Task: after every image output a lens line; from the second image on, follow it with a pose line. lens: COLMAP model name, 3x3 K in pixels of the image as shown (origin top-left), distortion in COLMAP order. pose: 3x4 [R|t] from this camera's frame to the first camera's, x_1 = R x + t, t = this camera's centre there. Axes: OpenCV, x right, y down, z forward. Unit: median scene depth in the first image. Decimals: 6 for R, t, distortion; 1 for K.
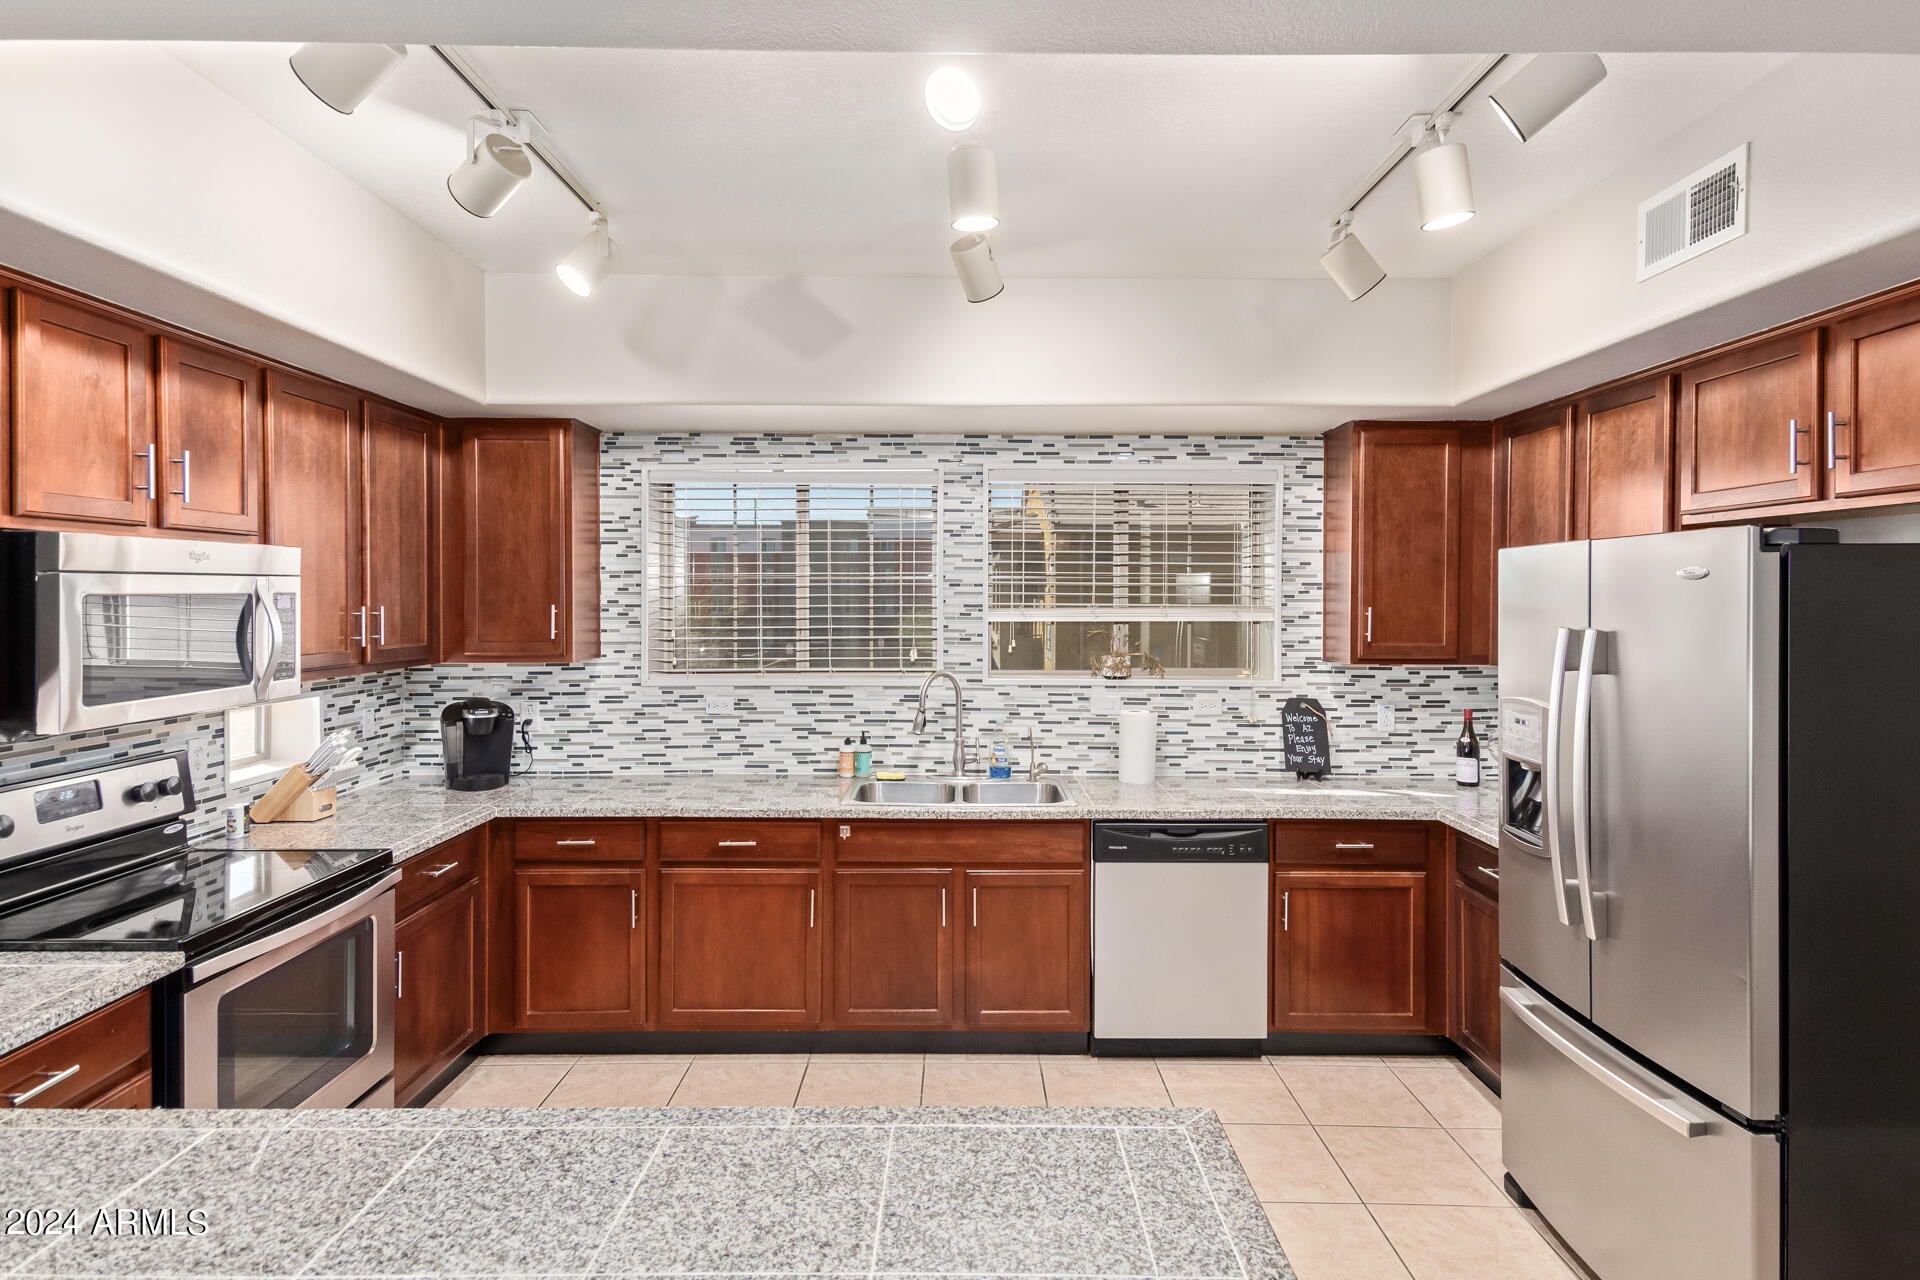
lens RADIAL K [[977.3, 0, 943.3], [0, 977.3, 599.7], [0, 0, 1]] dist [0.004554, -0.001434]
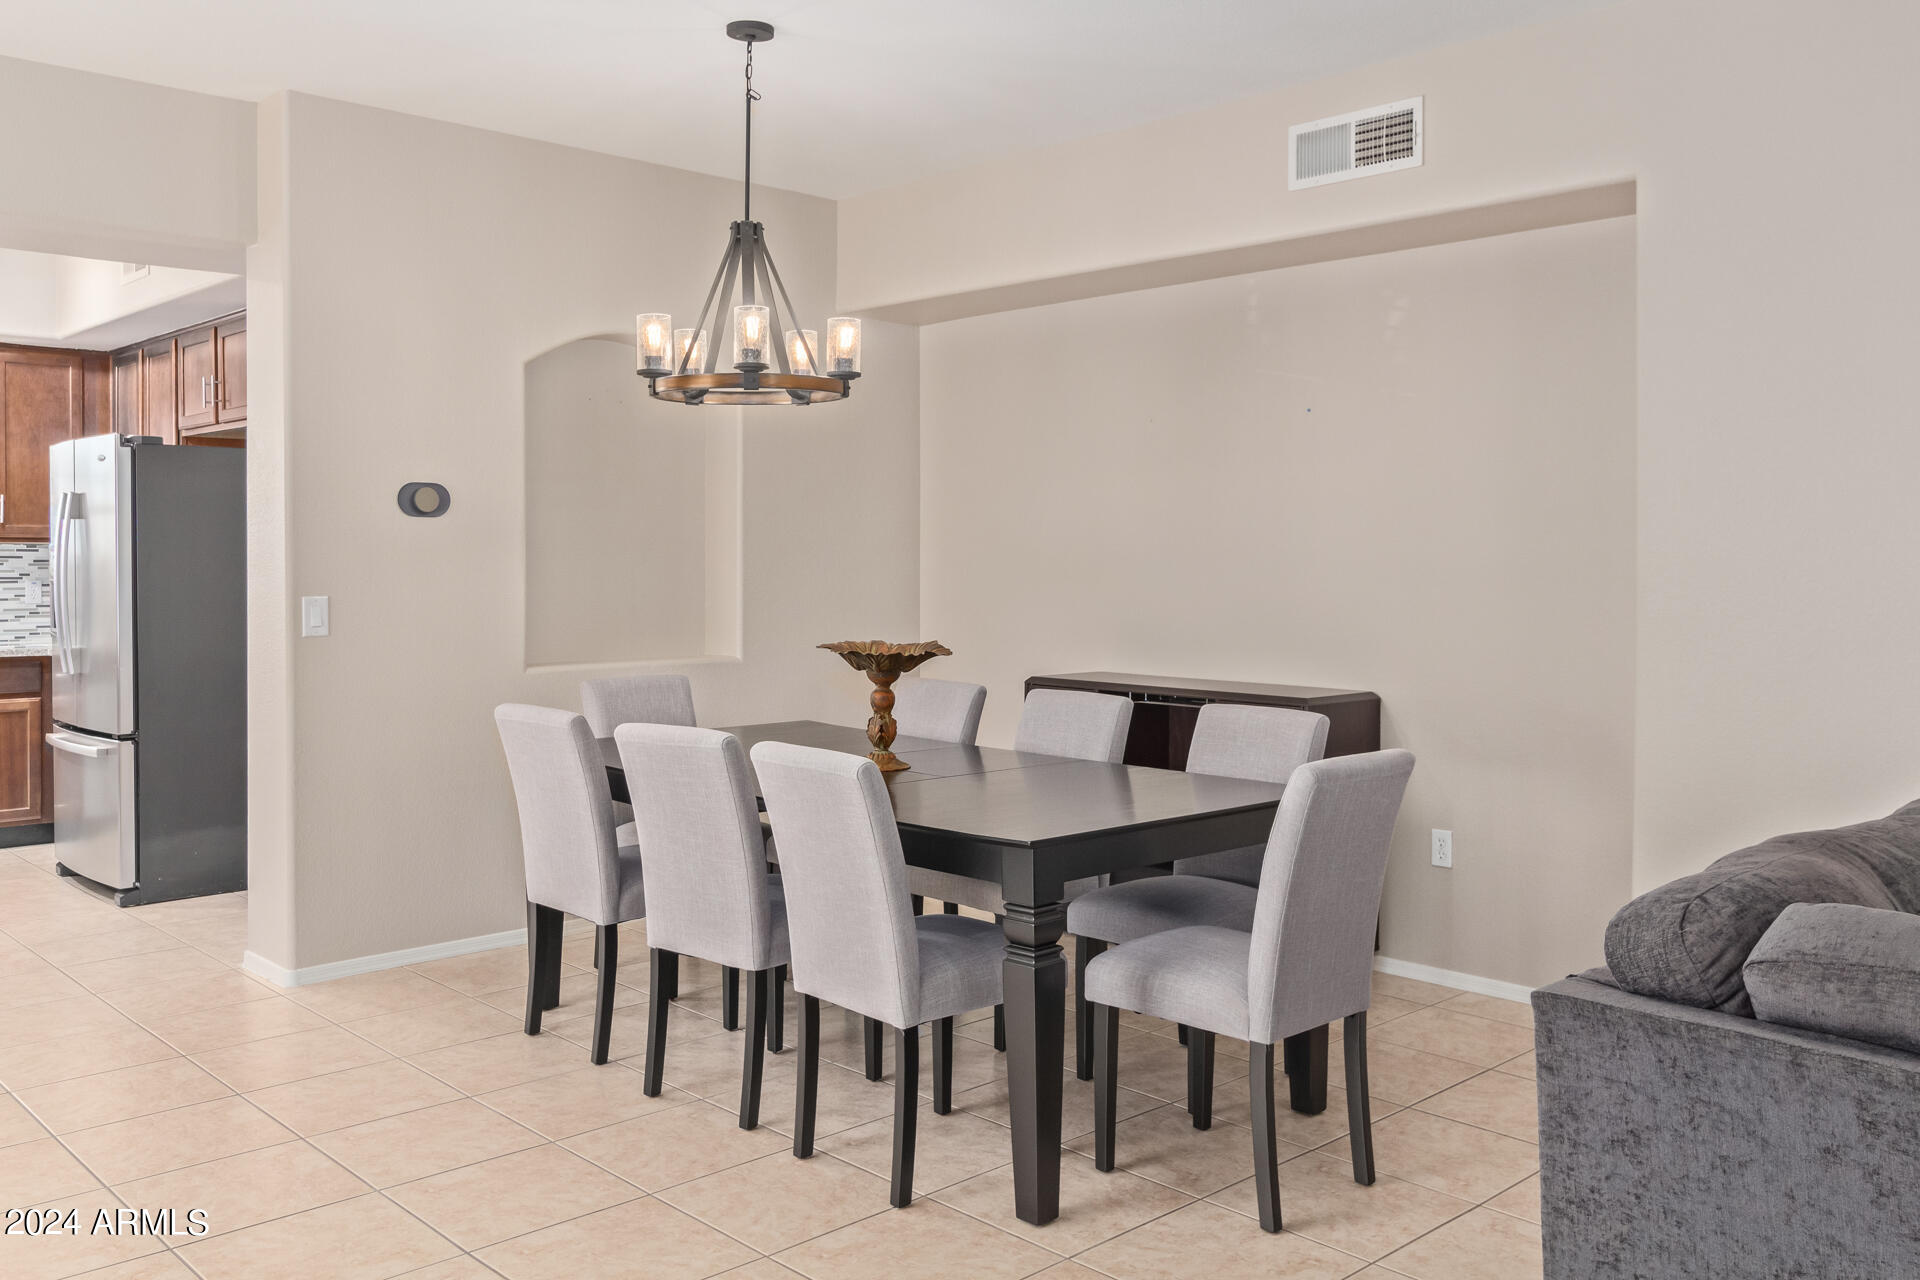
lens RADIAL K [[1622.6, 0, 977.2], [0, 1622.6, 568.6], [0, 0, 1]] dist [0.010007, -0.001133]
pose [[0.715201, -0.008892, 0.698862, -0.110114], [0.007471, 0.999959, 0.005077, 0.093600], [-0.698878, 0.001590, 0.715239, -1.242128]]
